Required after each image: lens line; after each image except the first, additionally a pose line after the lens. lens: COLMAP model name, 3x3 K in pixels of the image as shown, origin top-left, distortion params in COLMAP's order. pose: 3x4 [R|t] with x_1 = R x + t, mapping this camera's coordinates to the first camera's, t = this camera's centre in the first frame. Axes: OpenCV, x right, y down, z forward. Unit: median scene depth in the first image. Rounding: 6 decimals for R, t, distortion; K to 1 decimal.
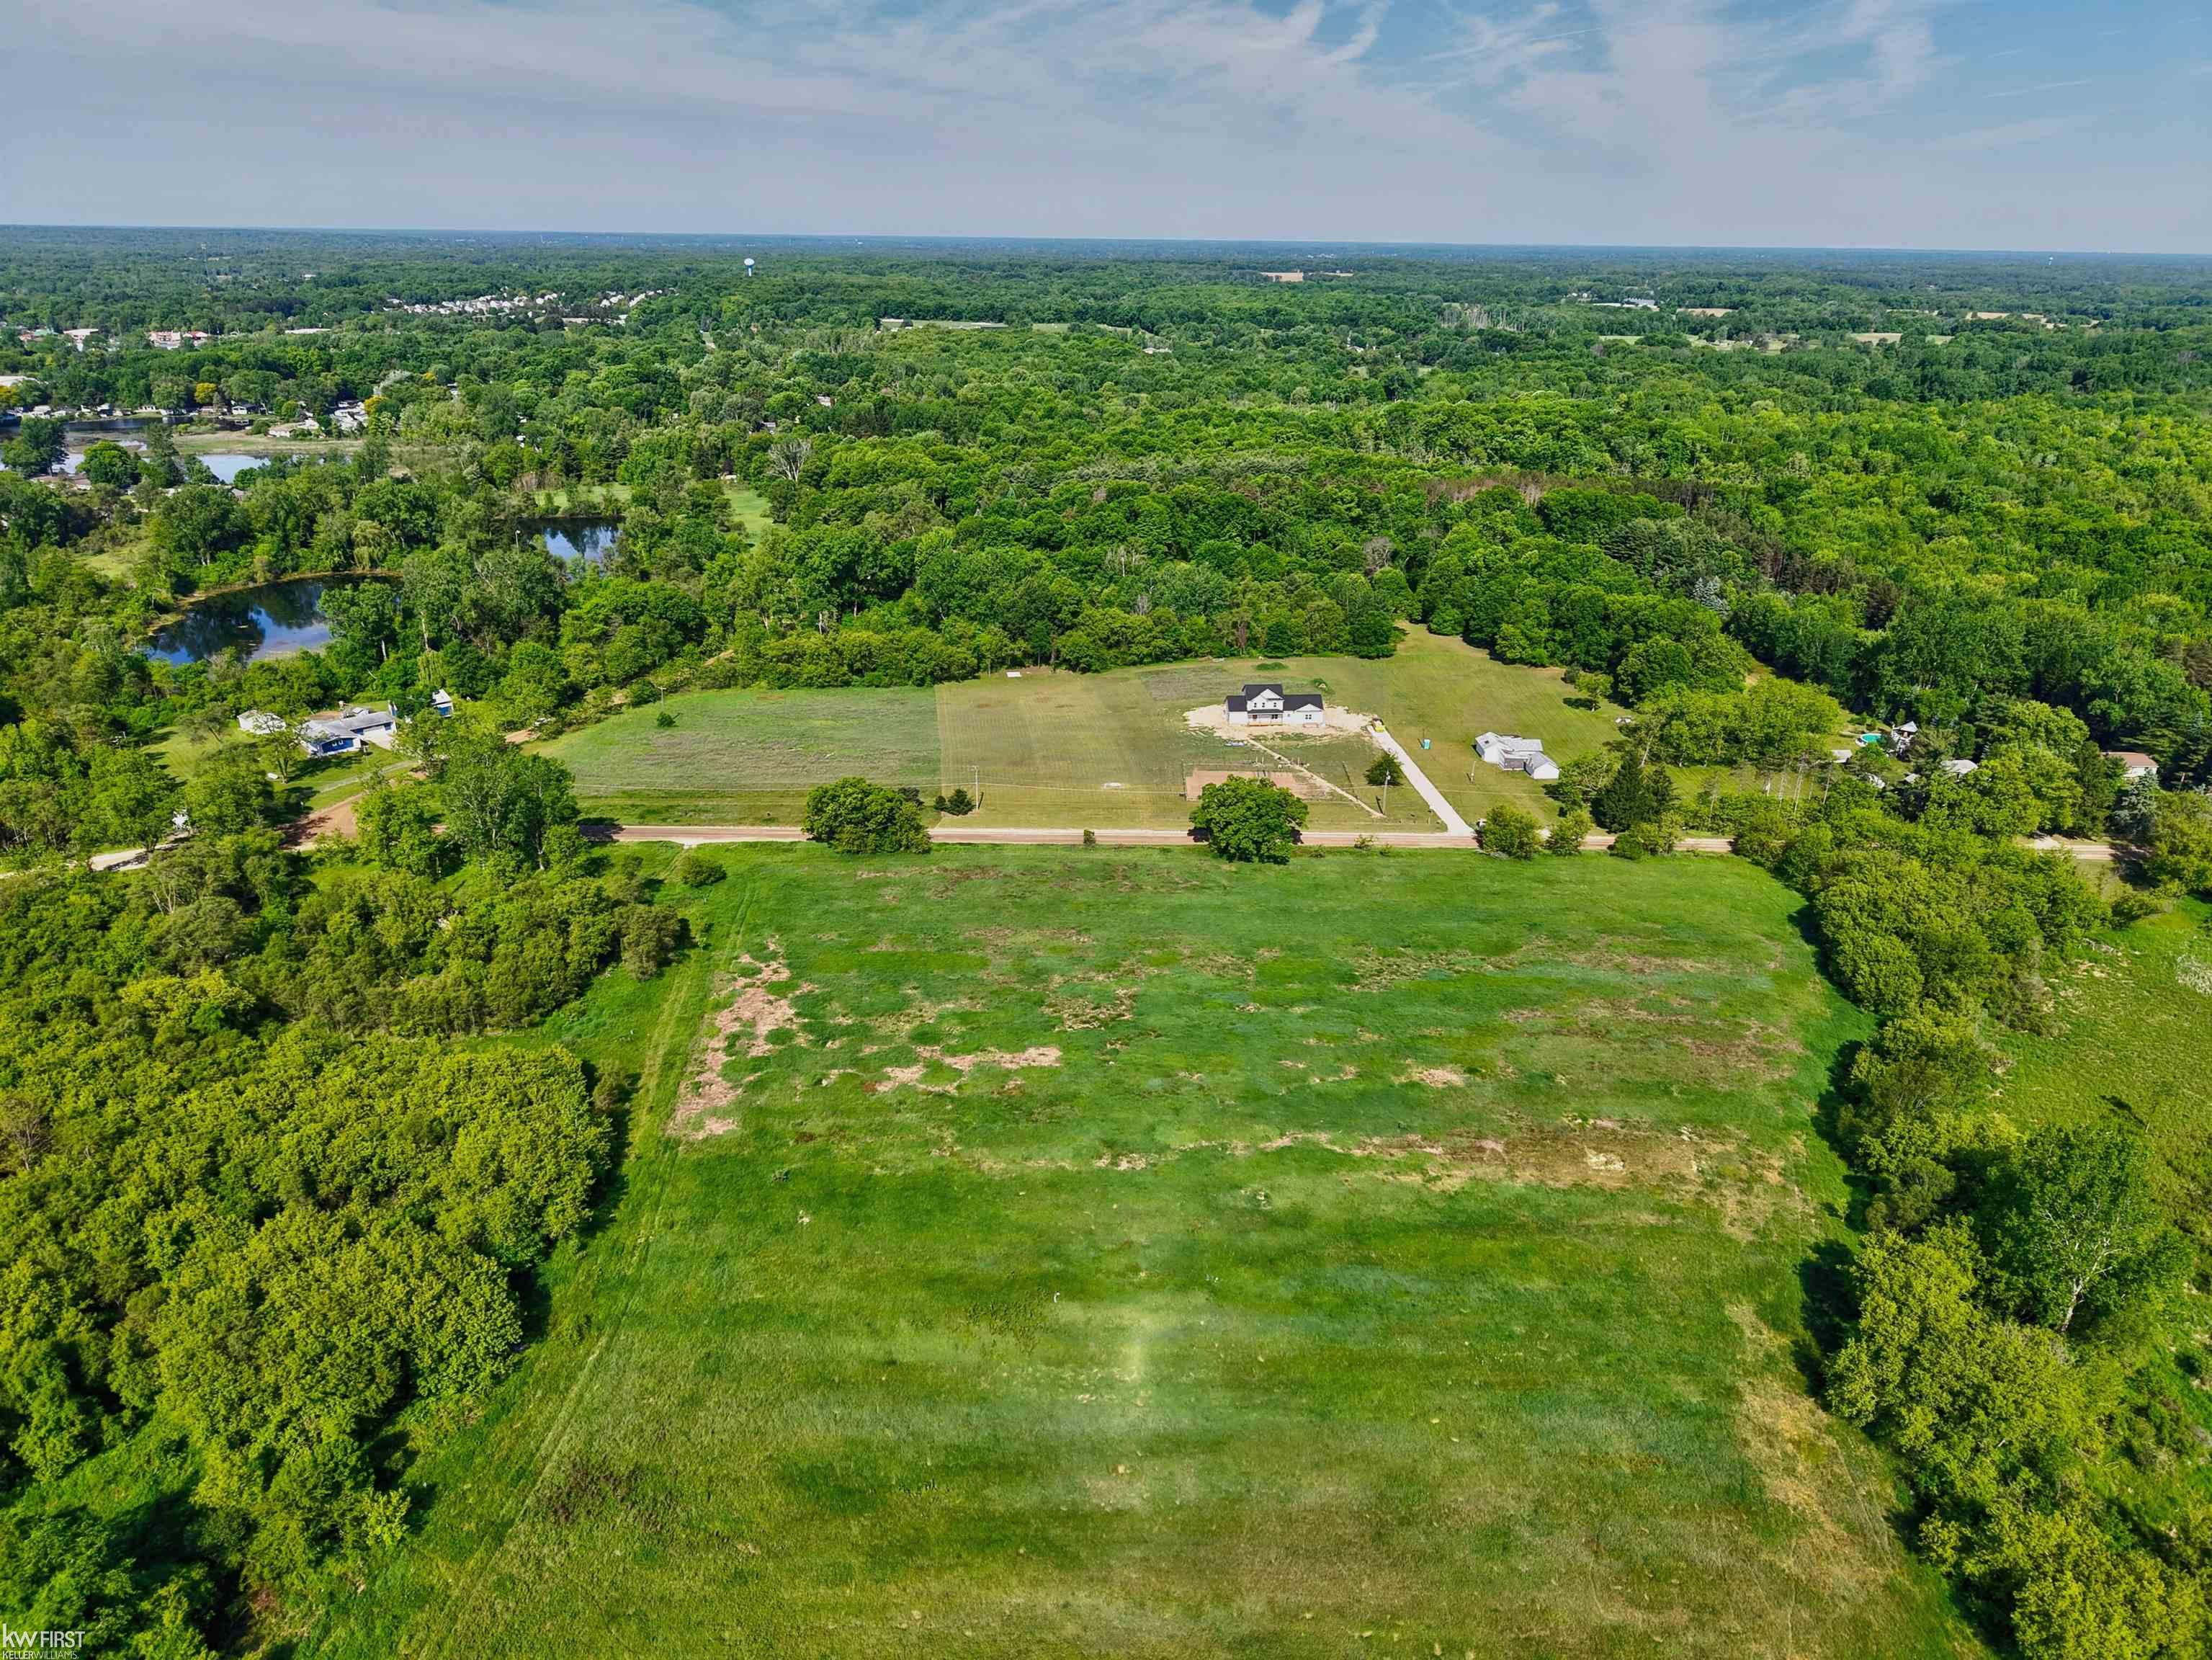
lens RADIAL K [[1477.0, 0, 1105.3], [0, 1477.0, 835.2], [0, 0, 1]] dist [0.032958, -0.028689]
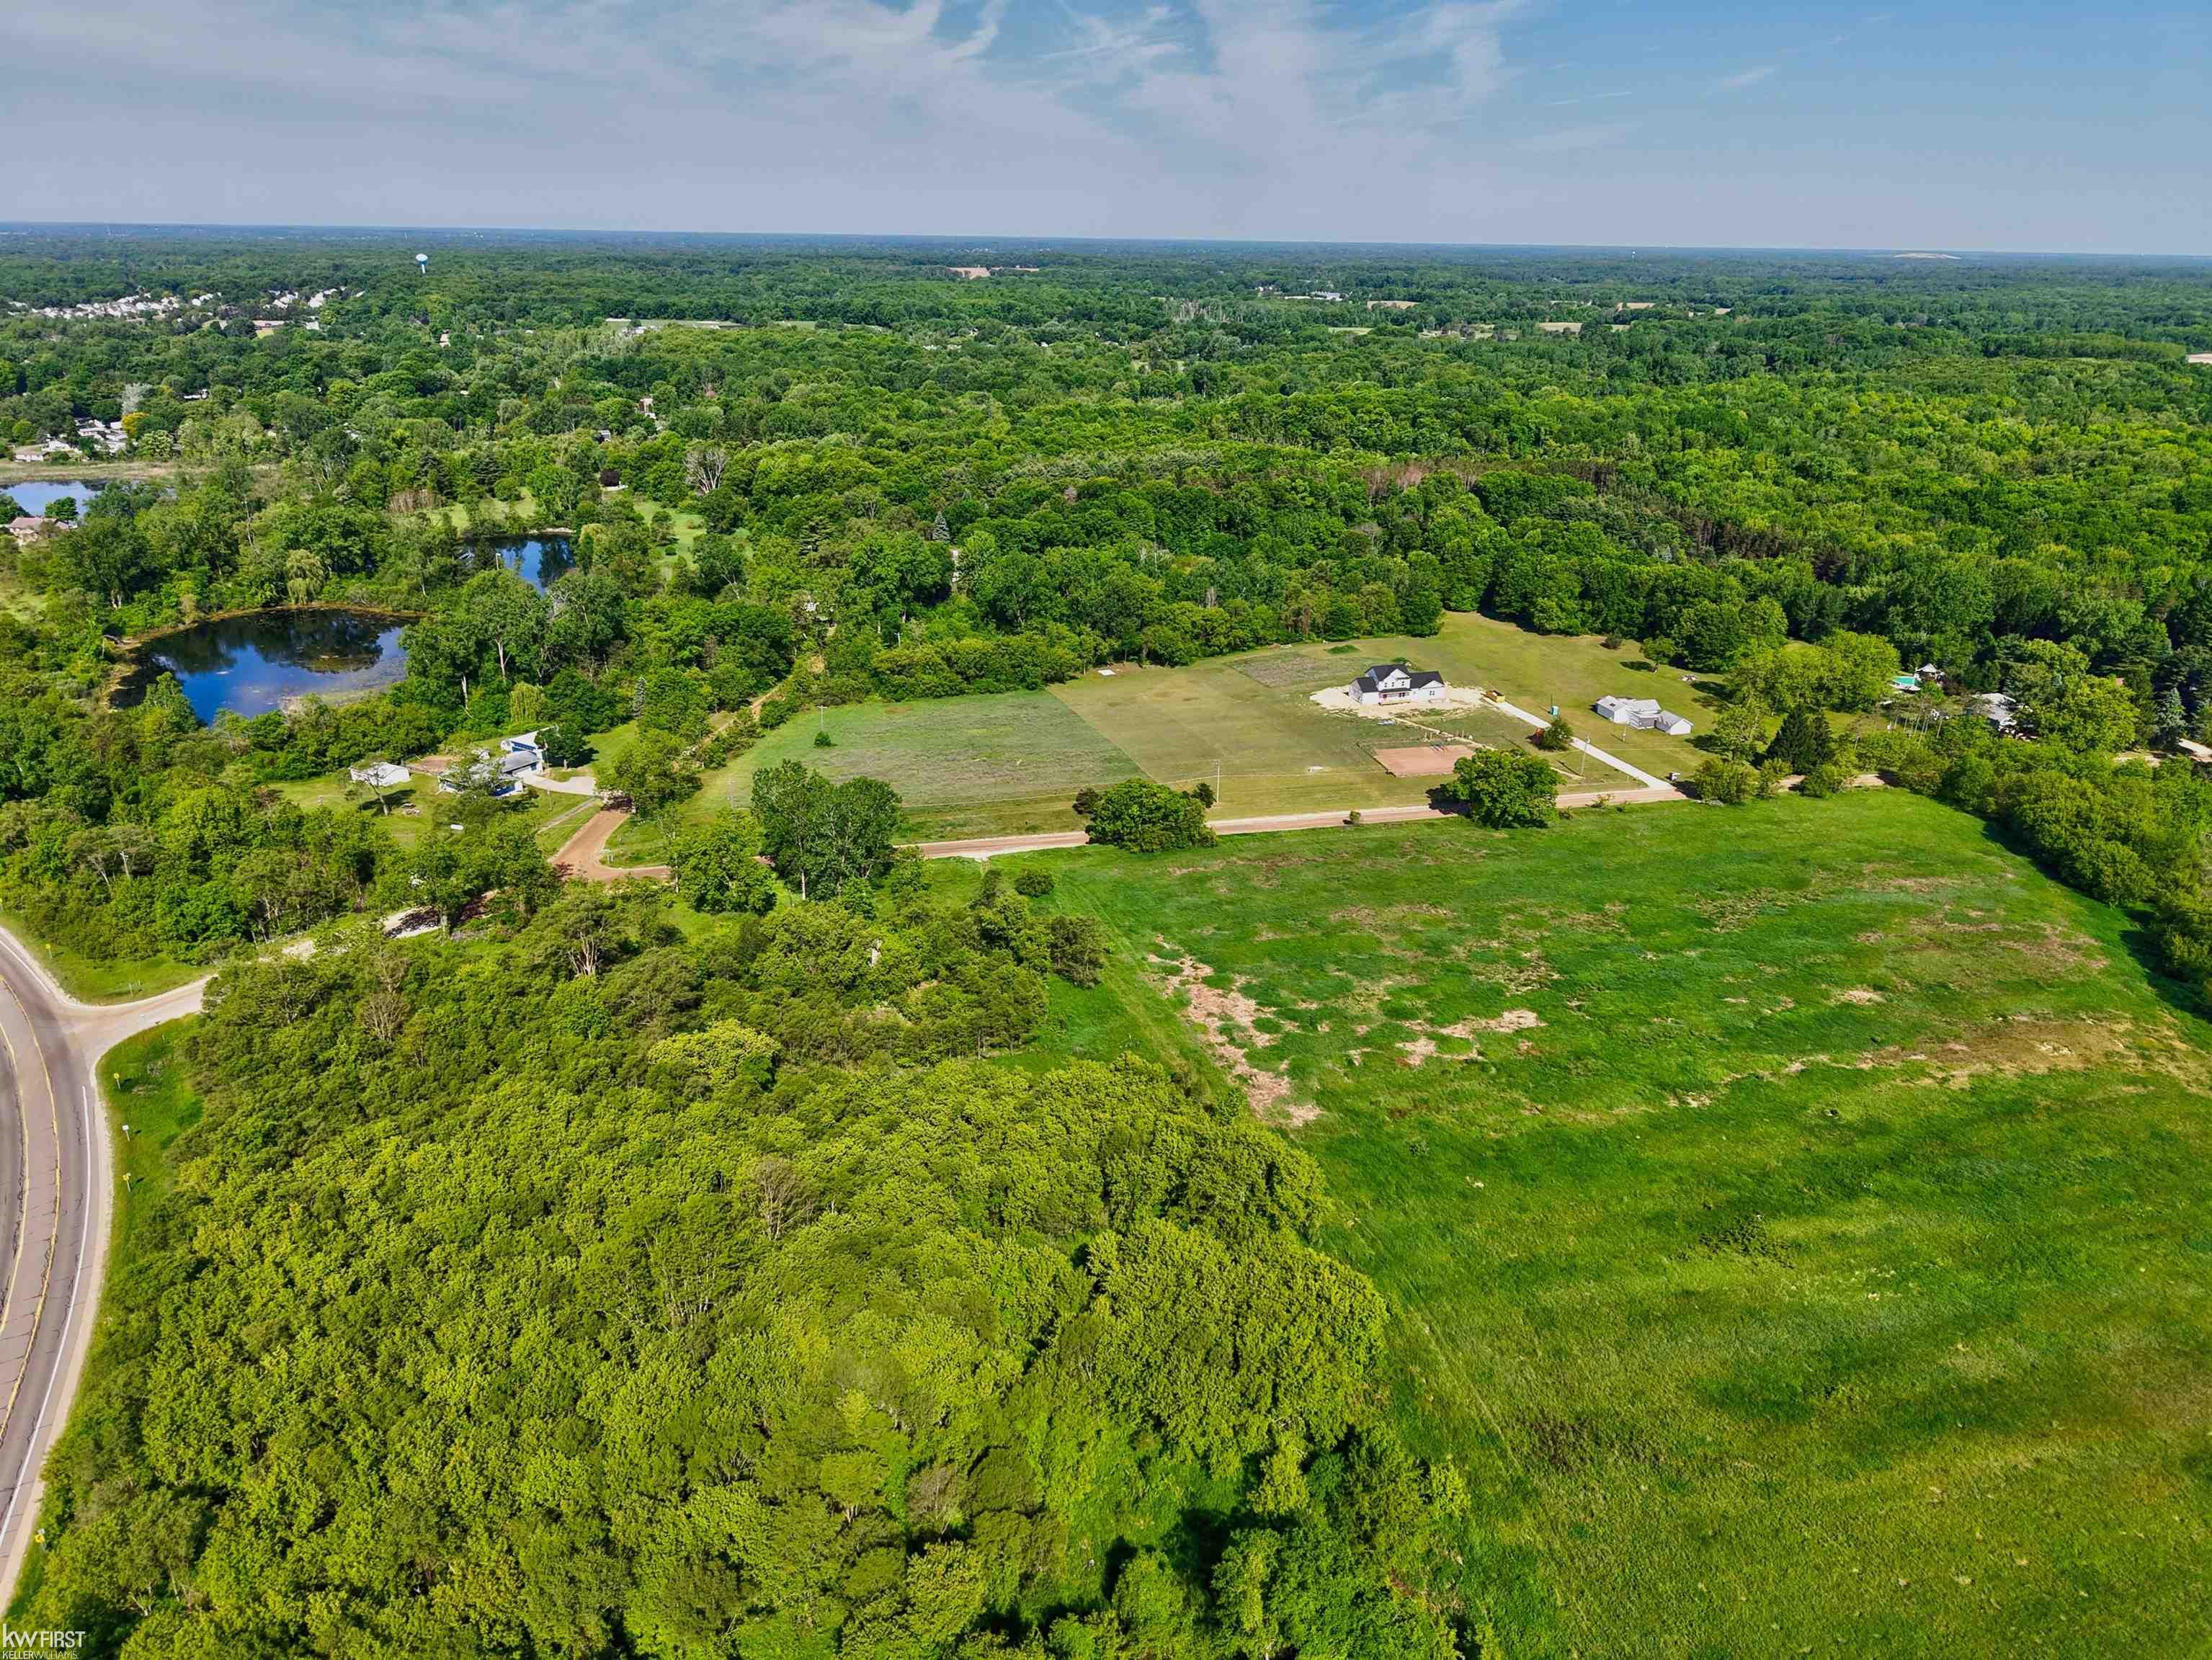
lens RADIAL K [[1476.8, 0, 1102.9], [0, 1476.8, 833.5], [0, 0, 1]] dist [0.032958, -0.028689]
pose [[0.974546, -0.083577, 0.208028, -0.280927], [0.083058, 0.996481, 0.011245, -0.009844], [-0.208236, 0.006320, 0.978058, 0.009703]]
